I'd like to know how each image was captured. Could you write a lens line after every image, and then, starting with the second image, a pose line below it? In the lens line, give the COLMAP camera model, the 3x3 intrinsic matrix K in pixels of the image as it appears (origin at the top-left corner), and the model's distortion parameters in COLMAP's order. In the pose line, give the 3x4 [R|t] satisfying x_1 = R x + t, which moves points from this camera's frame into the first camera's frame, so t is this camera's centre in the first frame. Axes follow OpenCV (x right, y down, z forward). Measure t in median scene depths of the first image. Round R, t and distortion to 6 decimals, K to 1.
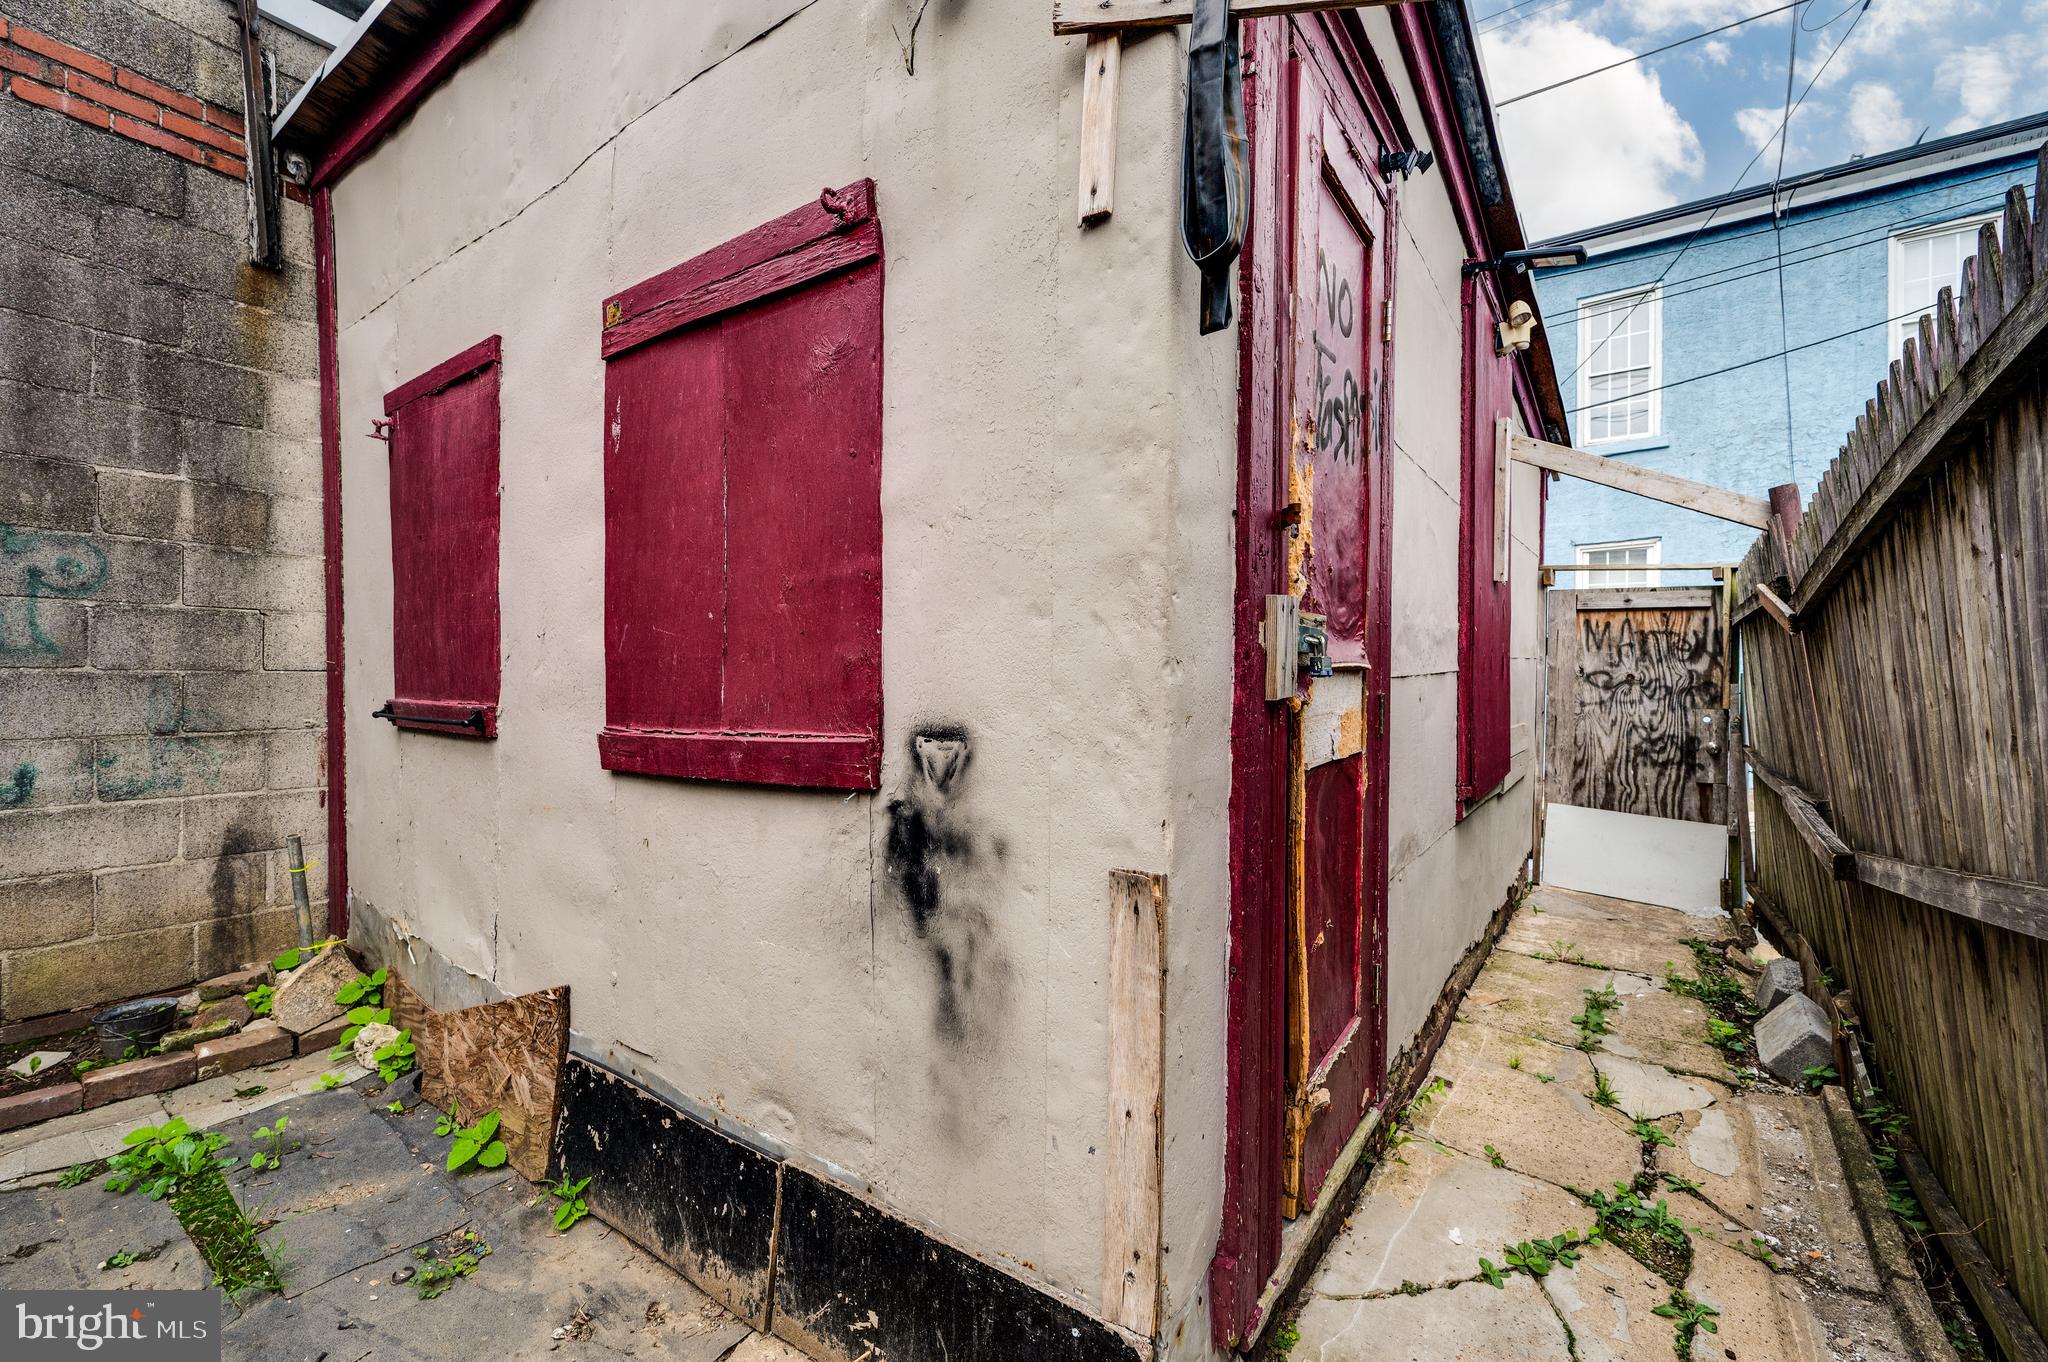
lens RADIAL K [[875.9, 0, 1027.1], [0, 875.9, 680.1], [0, 0, 1]] dist [-0.000607, 0.000008]
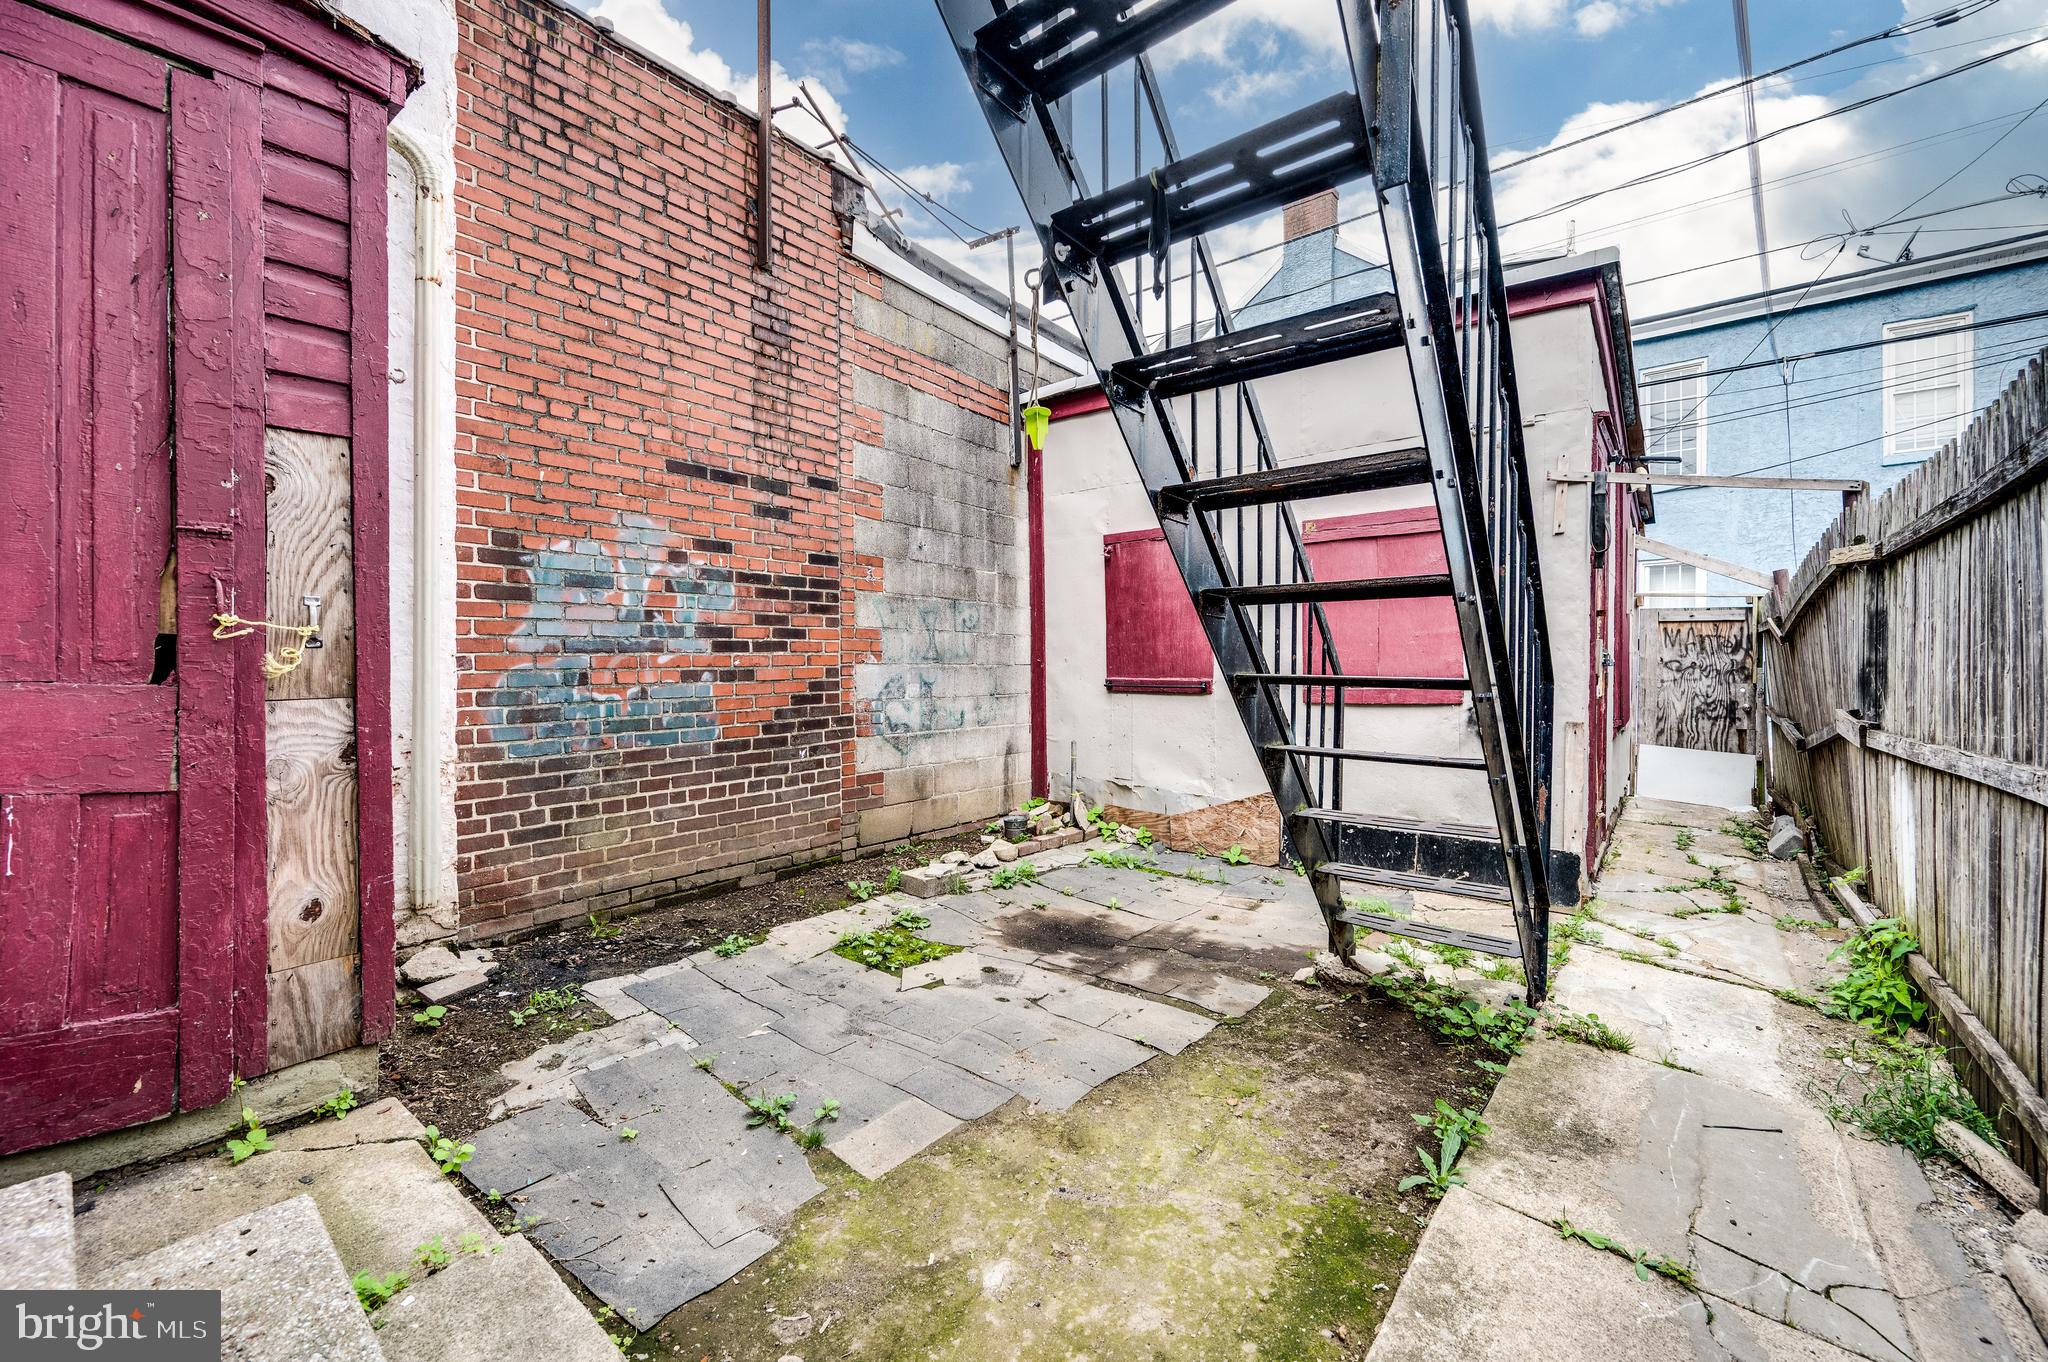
lens RADIAL K [[875.9, 0, 1027.8], [0, 875.9, 667.7], [0, 0, 1]] dist [-0.000607, 0.000008]
pose [[0.999634, -0.004942, -0.026587, -0.504425], [0.004932, 0.999988, -0.000463, -0.001987], [0.026589, 0.000332, 0.999646, -0.656947]]
